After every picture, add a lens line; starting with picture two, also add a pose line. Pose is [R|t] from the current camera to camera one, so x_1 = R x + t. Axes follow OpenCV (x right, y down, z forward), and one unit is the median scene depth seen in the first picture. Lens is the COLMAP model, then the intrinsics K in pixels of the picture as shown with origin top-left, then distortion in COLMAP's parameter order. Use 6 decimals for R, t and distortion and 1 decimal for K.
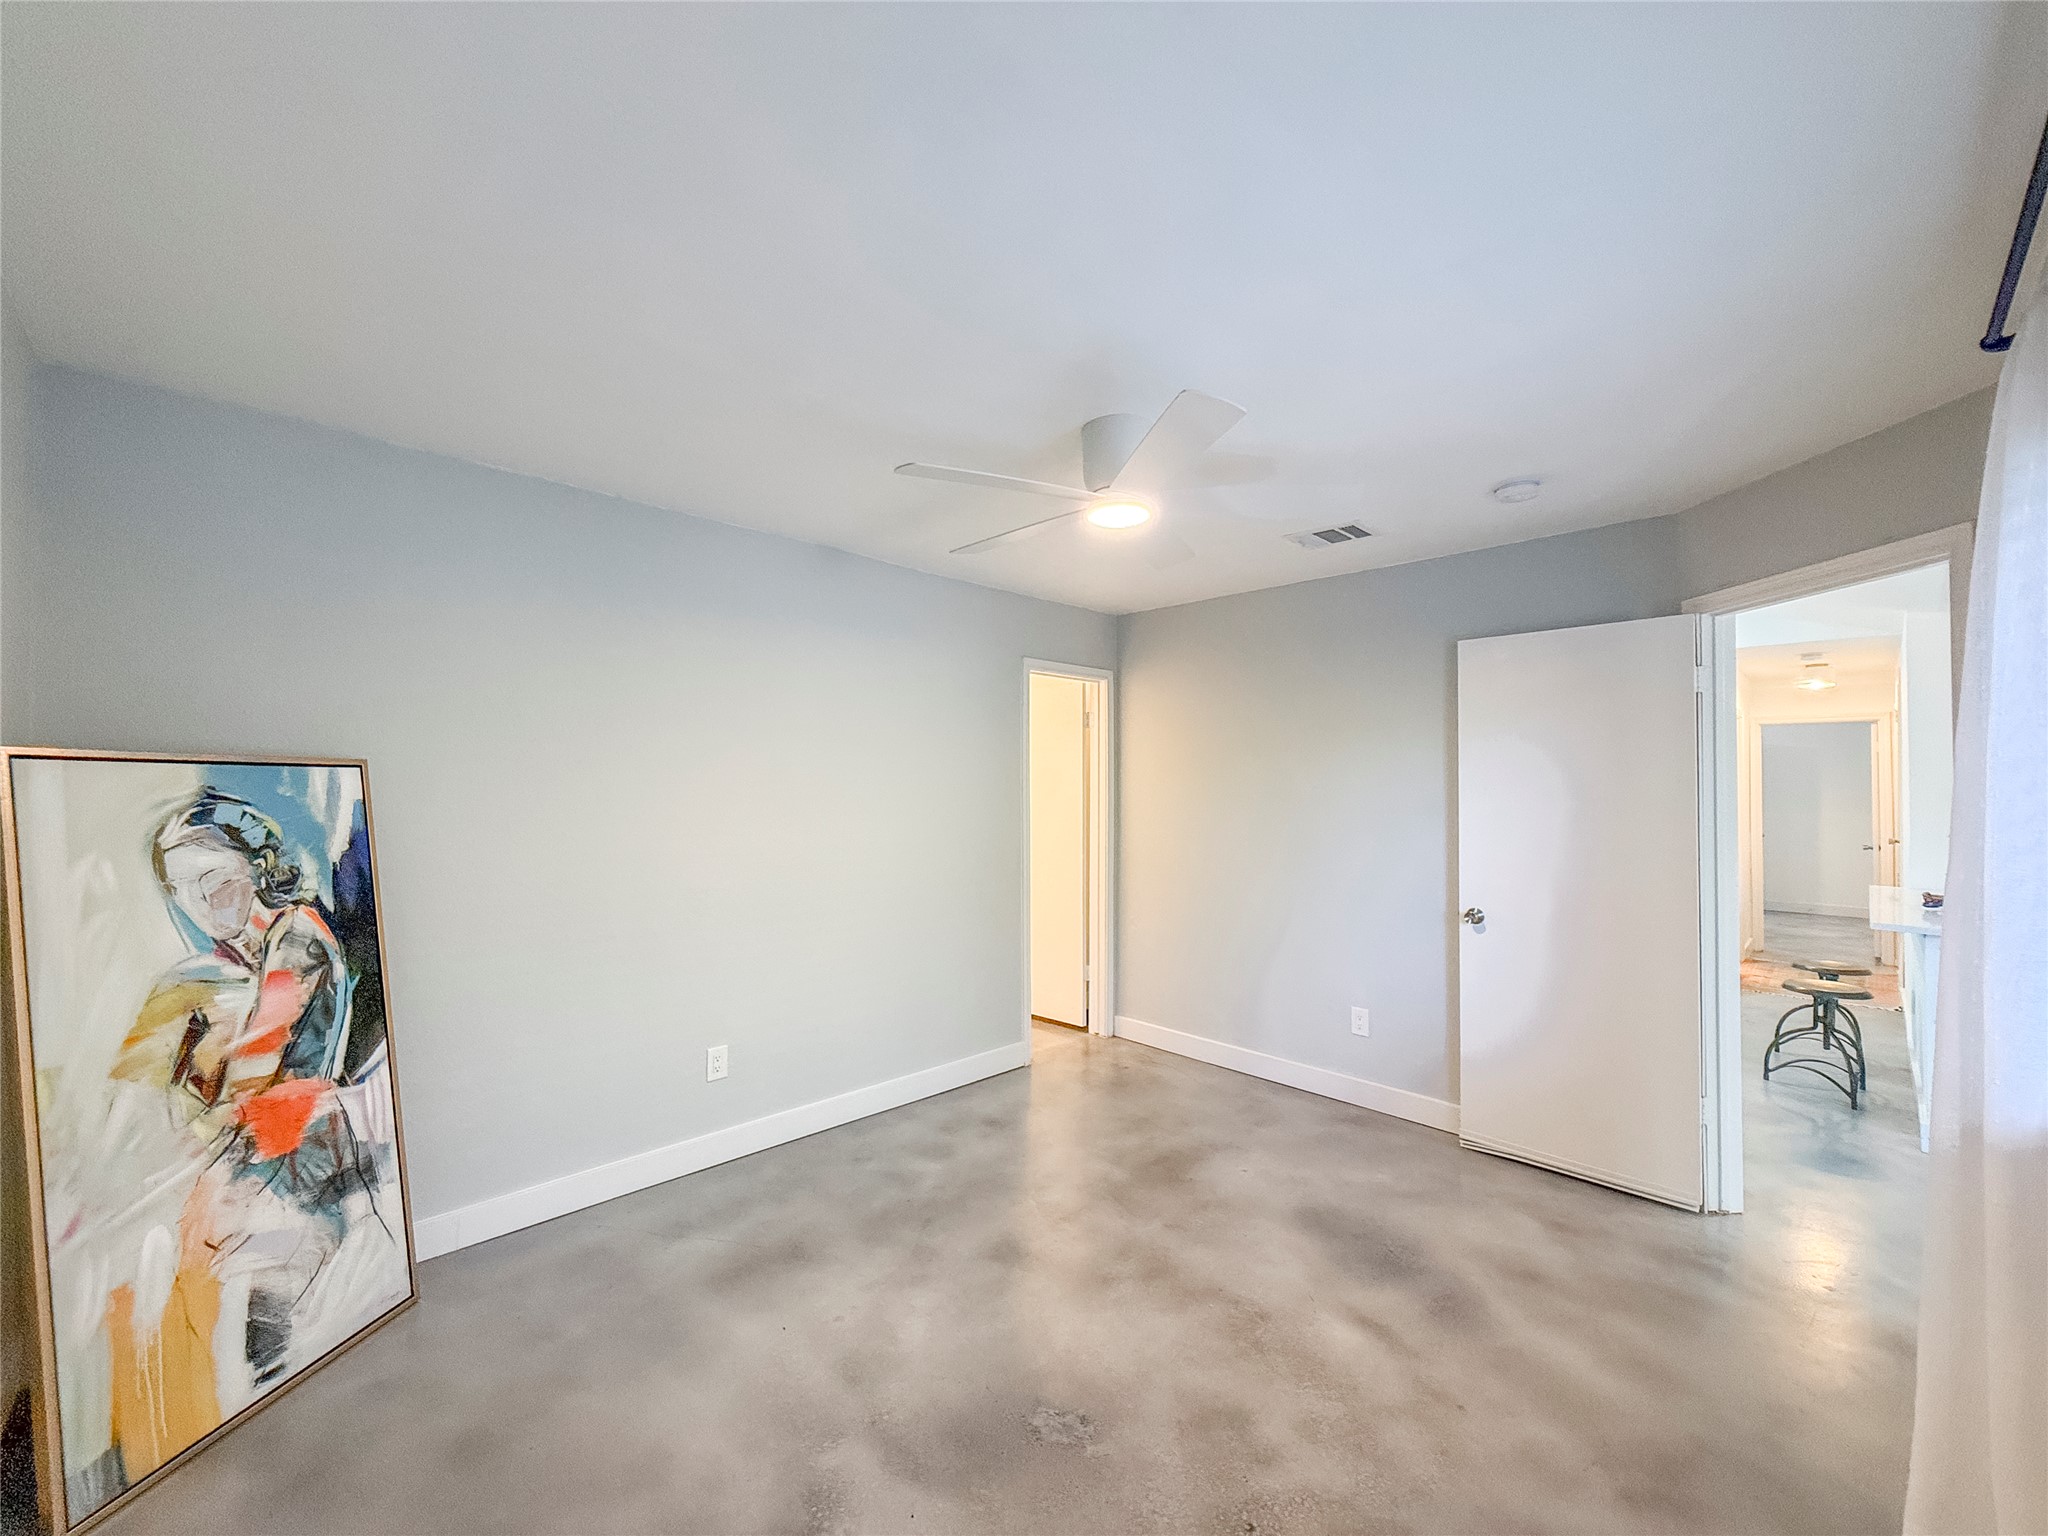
lens RADIAL K [[817.1, 0, 1022.3], [0, 817.1, 771.0], [0, 0, 1]] dist [-0.000115, 0.000051]
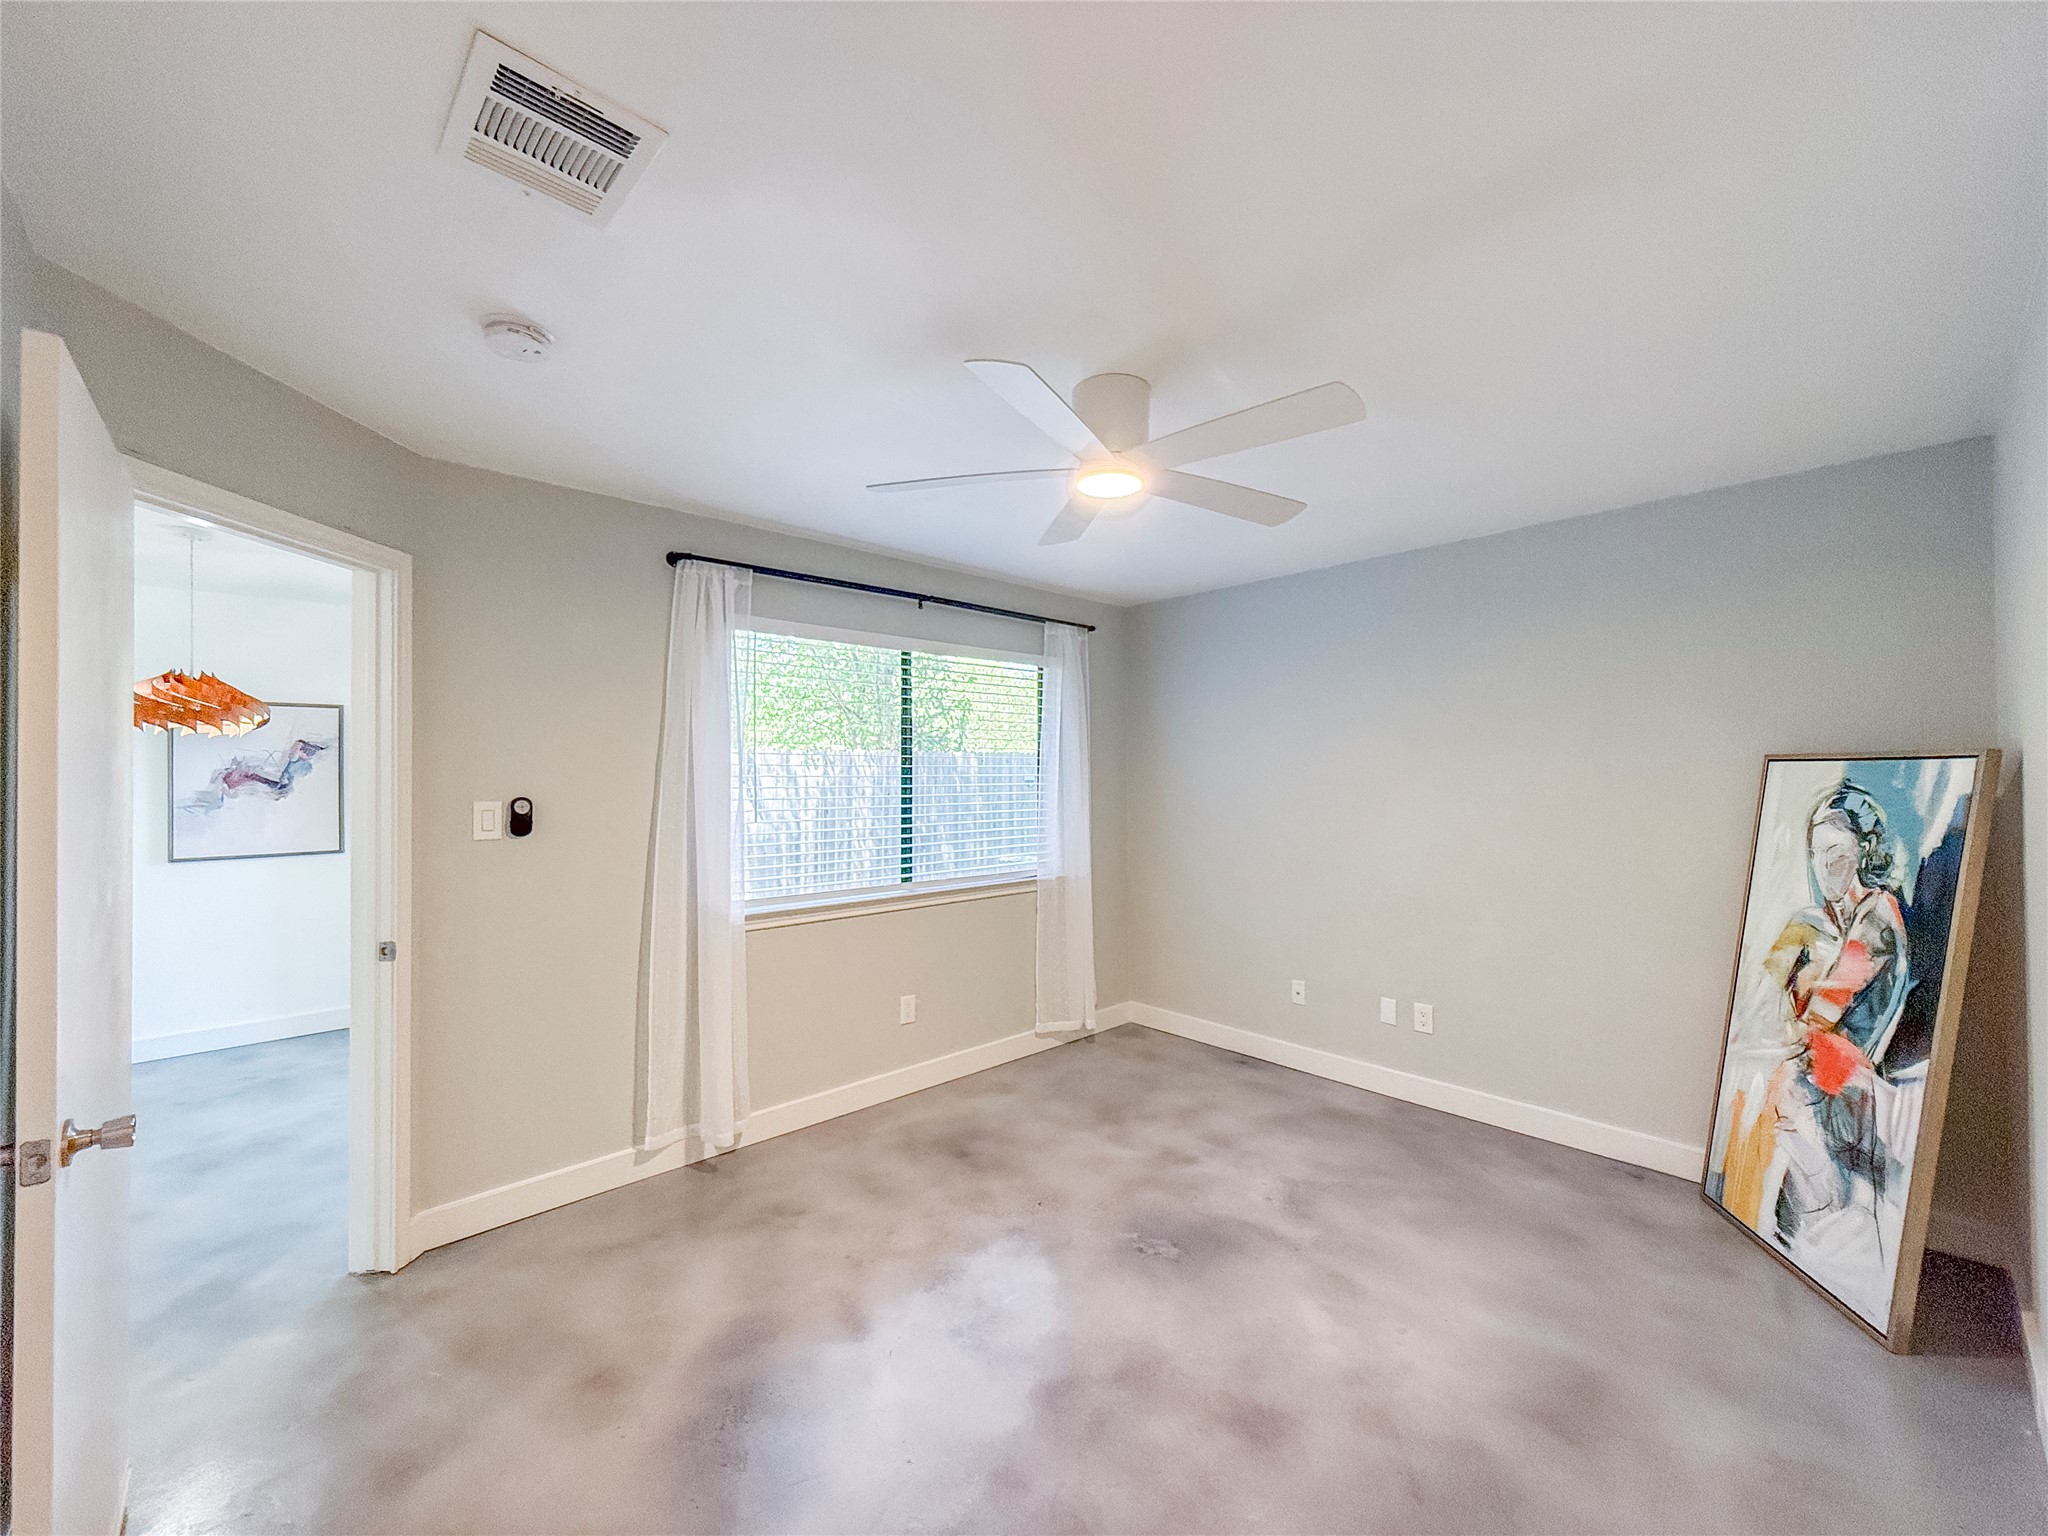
lens RADIAL K [[817.1, 0, 1020.8], [0, 817.1, 770.3], [0, 0, 1]] dist [-0.000115, 0.000051]
pose [[-0.999711, -0.002752, 0.023864, 0.215663], [-0.003292, 0.999738, -0.022646, 0.036133], [-0.023795, -0.022718, -0.999459, 2.125135]]
